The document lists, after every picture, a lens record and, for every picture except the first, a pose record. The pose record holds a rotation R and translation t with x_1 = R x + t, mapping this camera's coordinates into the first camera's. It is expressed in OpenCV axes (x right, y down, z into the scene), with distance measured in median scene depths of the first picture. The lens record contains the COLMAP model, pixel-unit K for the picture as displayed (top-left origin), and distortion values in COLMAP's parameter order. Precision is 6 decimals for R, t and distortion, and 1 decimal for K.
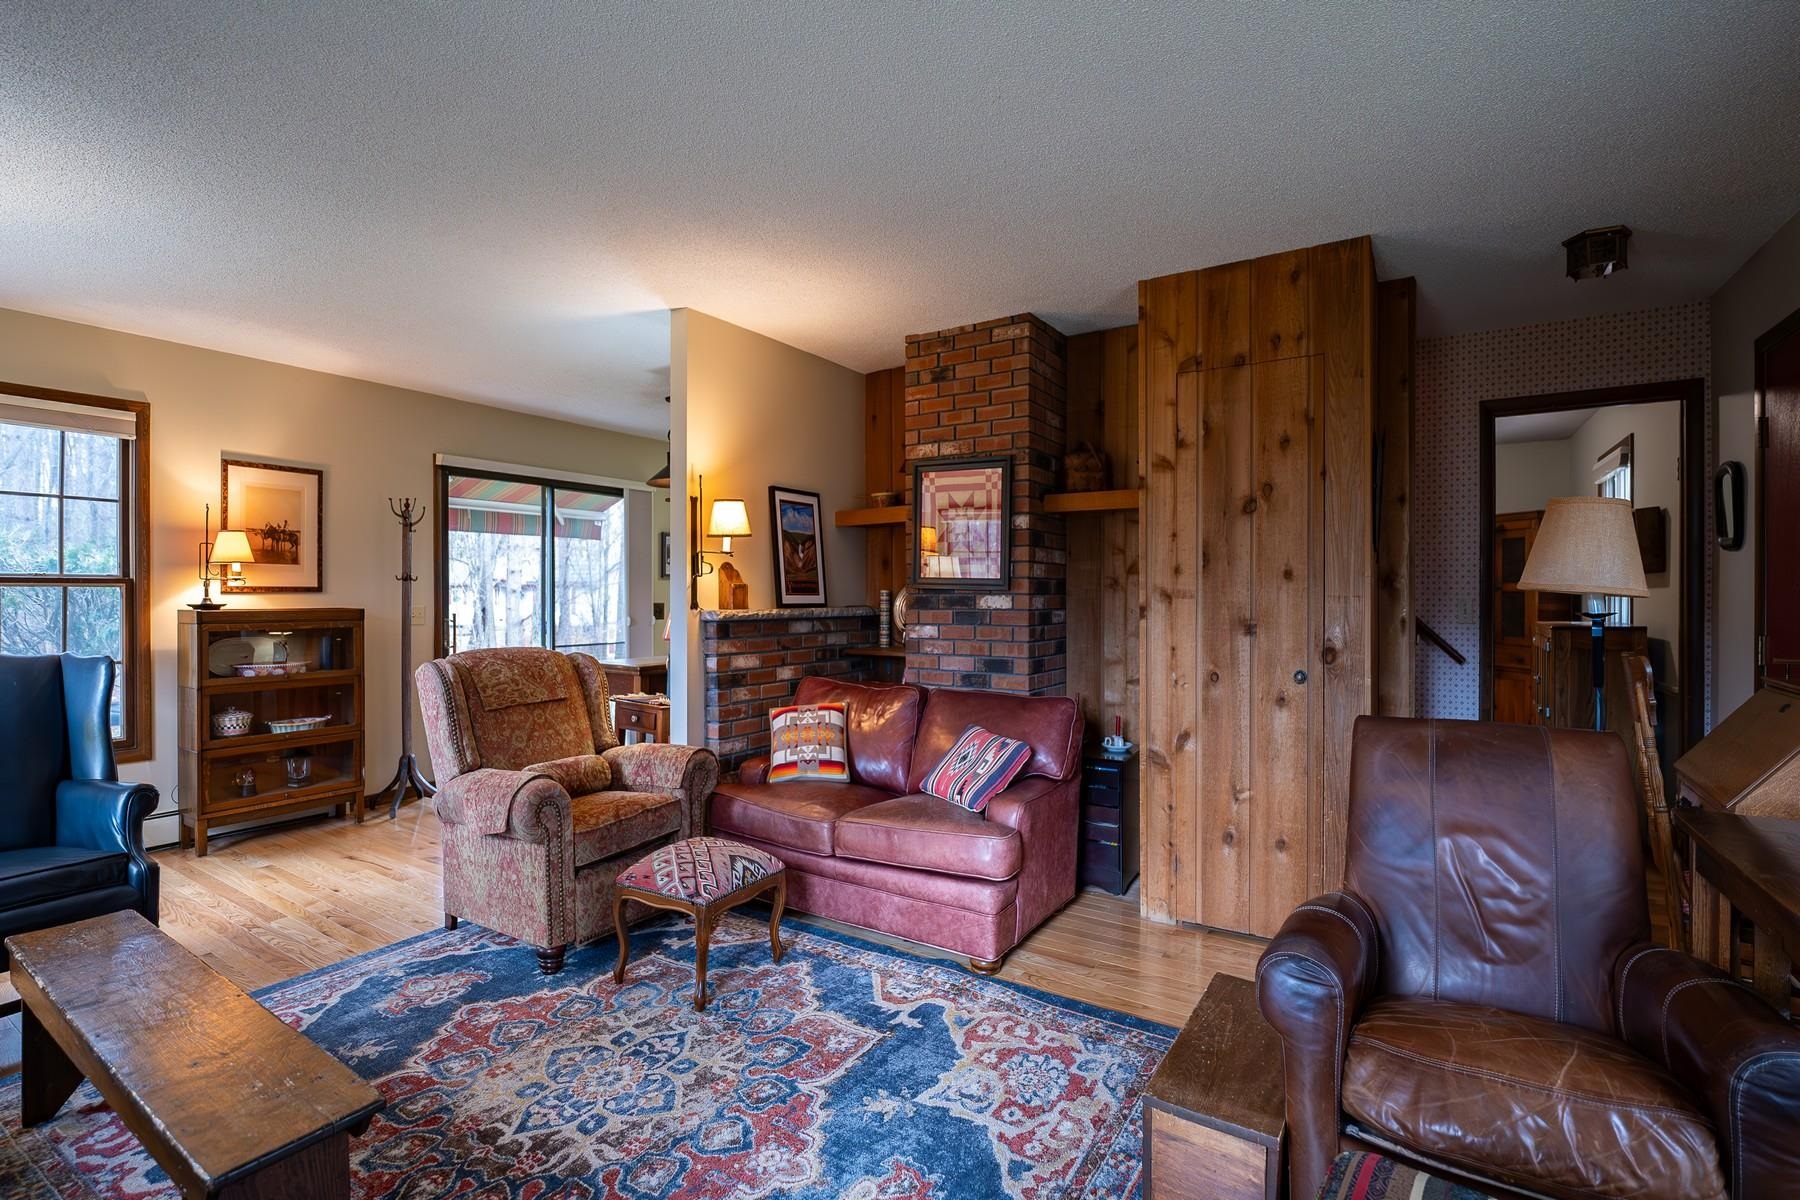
lens RADIAL K [[835.2, 0, 904.8], [0, 835.2, 594.2], [0, 0, 1]] dist [-0.019345, 0.002309]
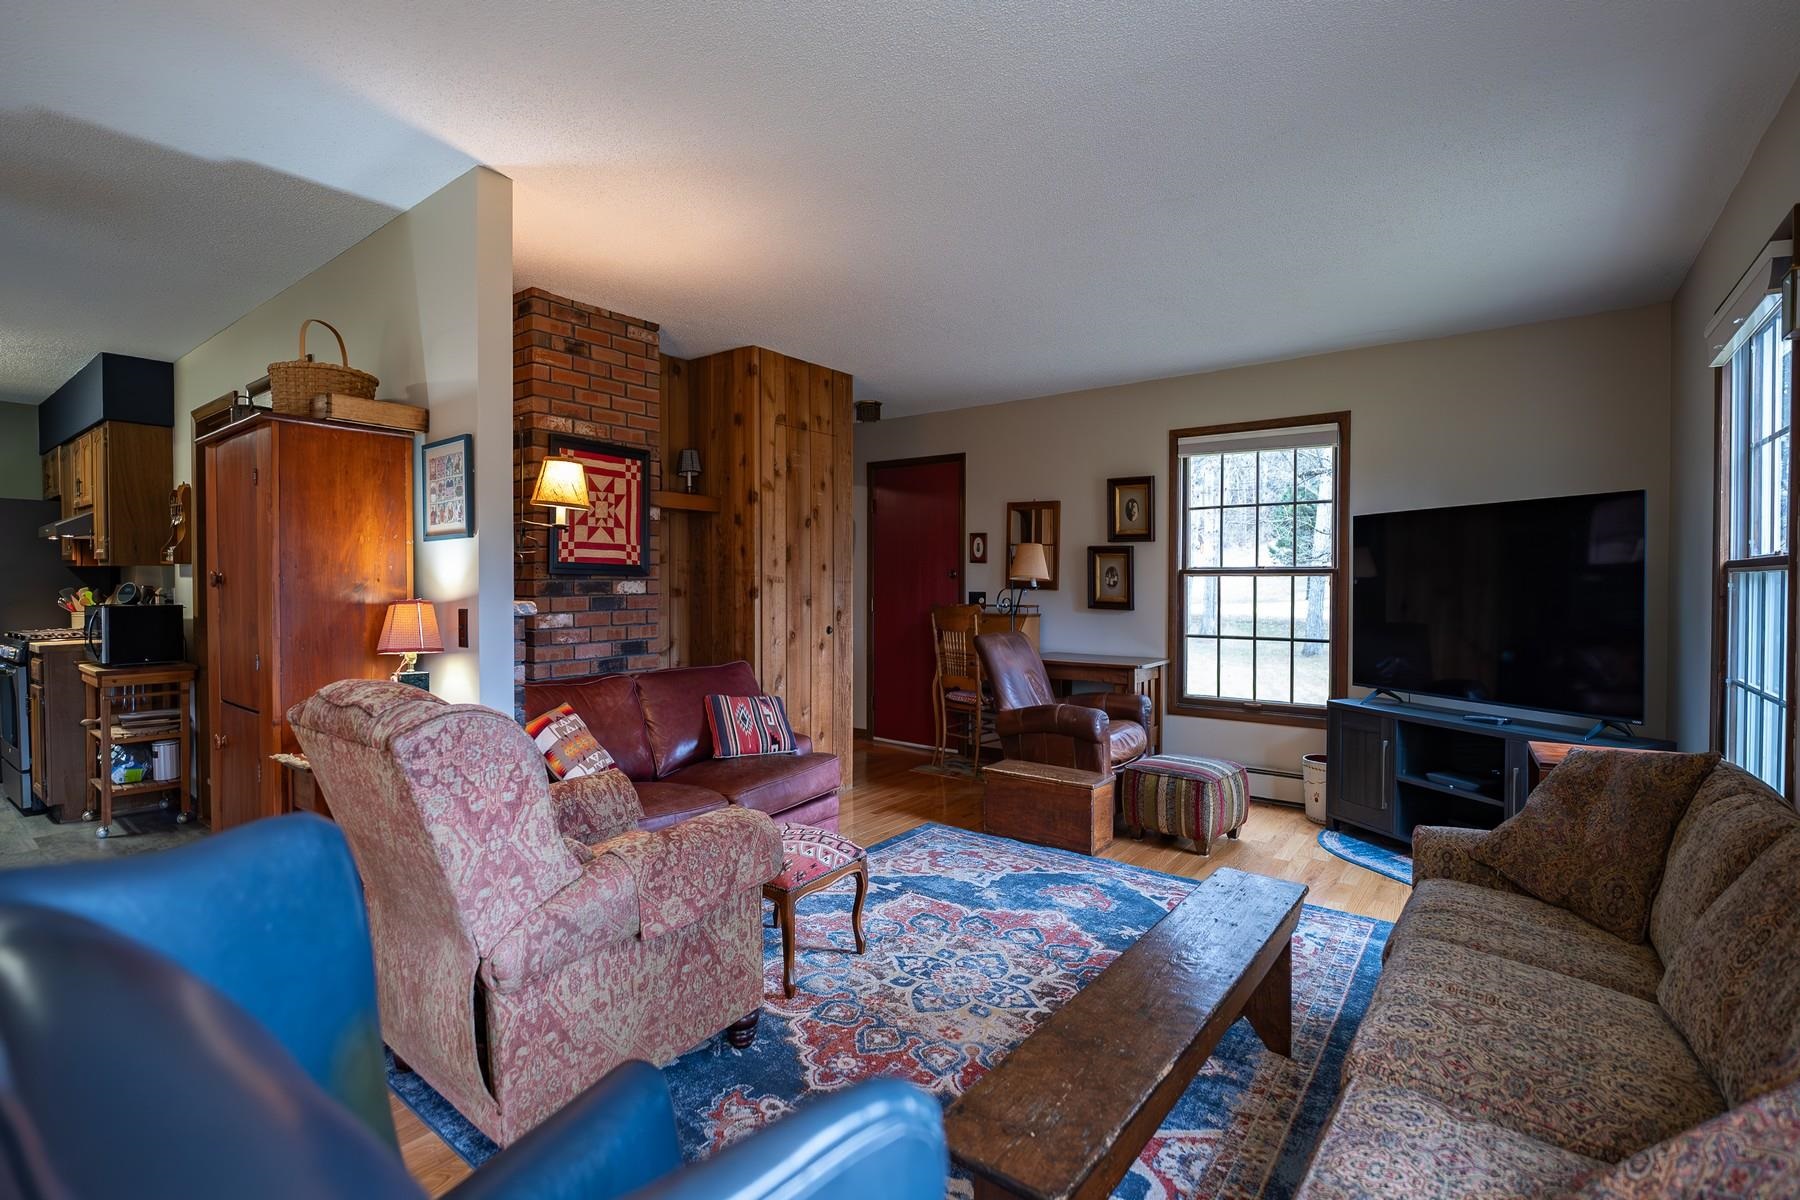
lens RADIAL K [[813.7, 0, 929.4], [0, 813.7, 595.6], [0, 0, 1]] dist [-0.022317, 0.000053]
pose [[0.049968, -0.019572, 0.998559, -1.076898], [0.001311, 0.999808, 0.019531, 0.000414], [-0.998750, 0.000333, 0.049984, 0.697598]]
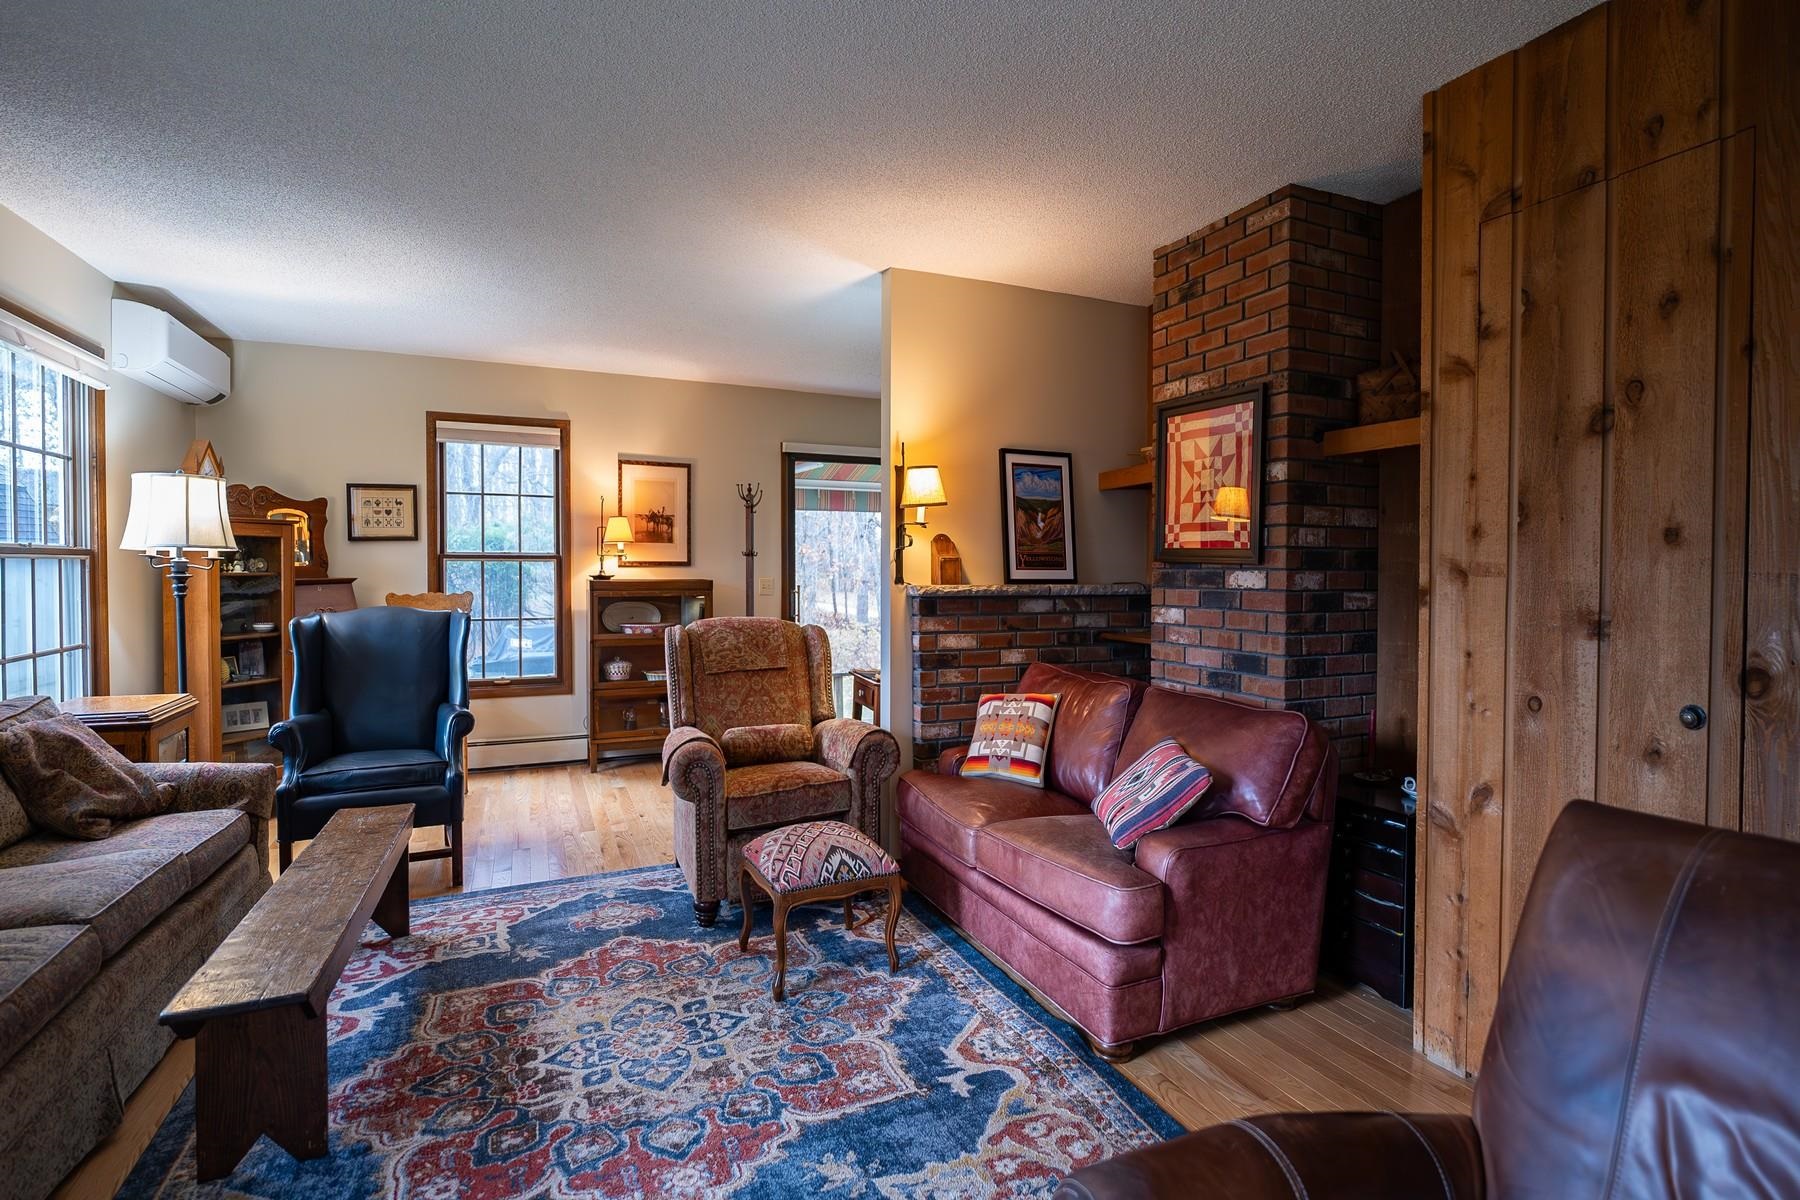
lens RADIAL K [[851.3, 0, 891.8], [0, 851.3, 585.1], [0, 0, 1]] dist [-0.013402, -0.000476]
pose [[0.827522, 0.013630, -0.561268, 0.333128], [-0.003427, 0.999809, 0.019226, 0.000882], [0.561423, -0.013987, 0.827411, 0.218201]]
